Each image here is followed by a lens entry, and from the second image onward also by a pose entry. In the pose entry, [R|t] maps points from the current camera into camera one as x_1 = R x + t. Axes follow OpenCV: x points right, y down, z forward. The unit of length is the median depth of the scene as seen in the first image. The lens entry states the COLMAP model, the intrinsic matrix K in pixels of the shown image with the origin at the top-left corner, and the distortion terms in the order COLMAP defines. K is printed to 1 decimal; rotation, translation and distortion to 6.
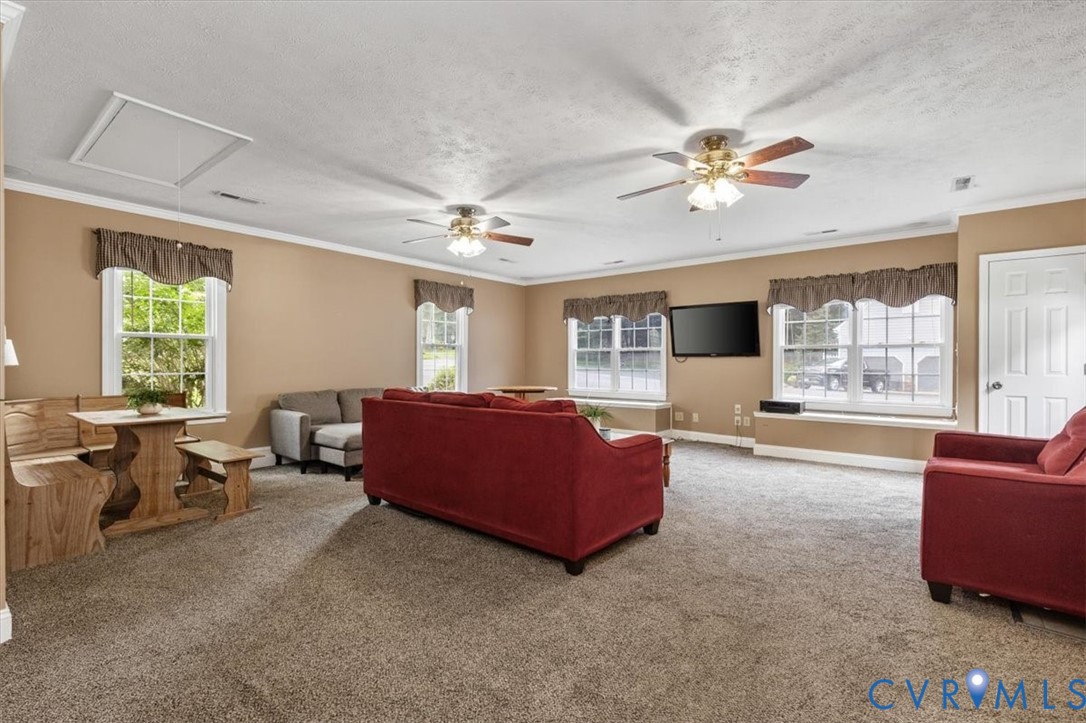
lens RADIAL K [[498.8, 0, 544.0], [0, 498.8, 362.2], [0, 0, 1]] dist [0.000670, 0.000254]
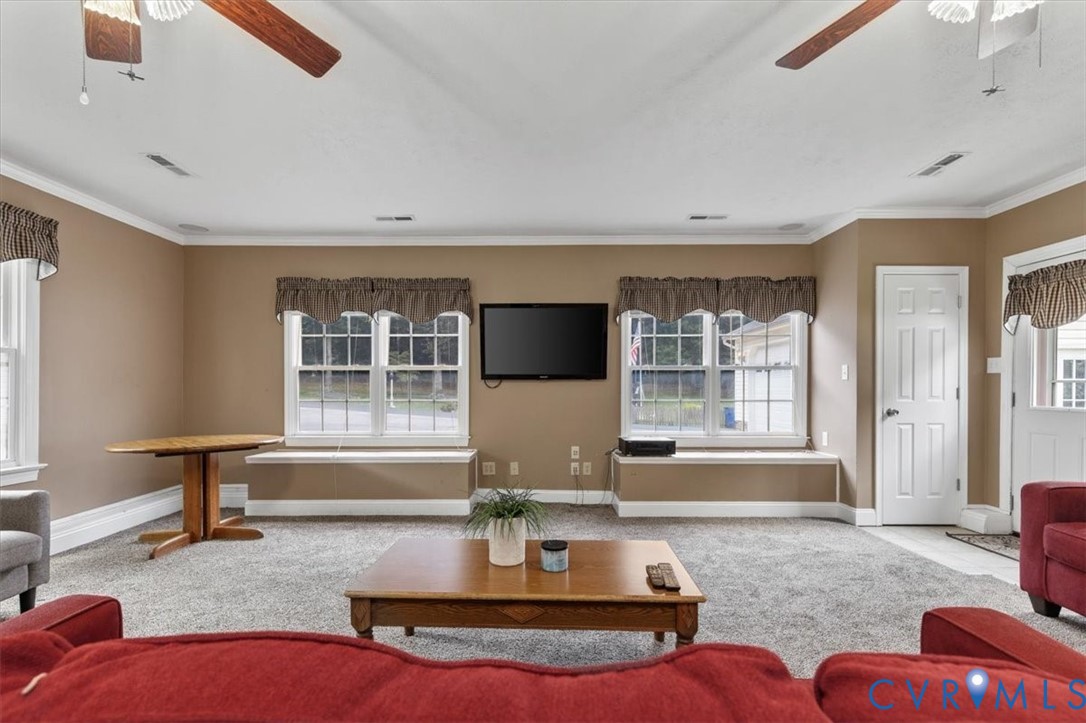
lens RADIAL K [[498.8, 0, 538.2], [0, 498.8, 392.2], [0, 0, 1]] dist [0.000670, 0.000254]
pose [[0.779131, -0.009531, 0.626788, -0.098934], [0.003778, 0.999938, 0.010509, -0.001319], [-0.626849, -0.005820, 0.779119, 0.442979]]
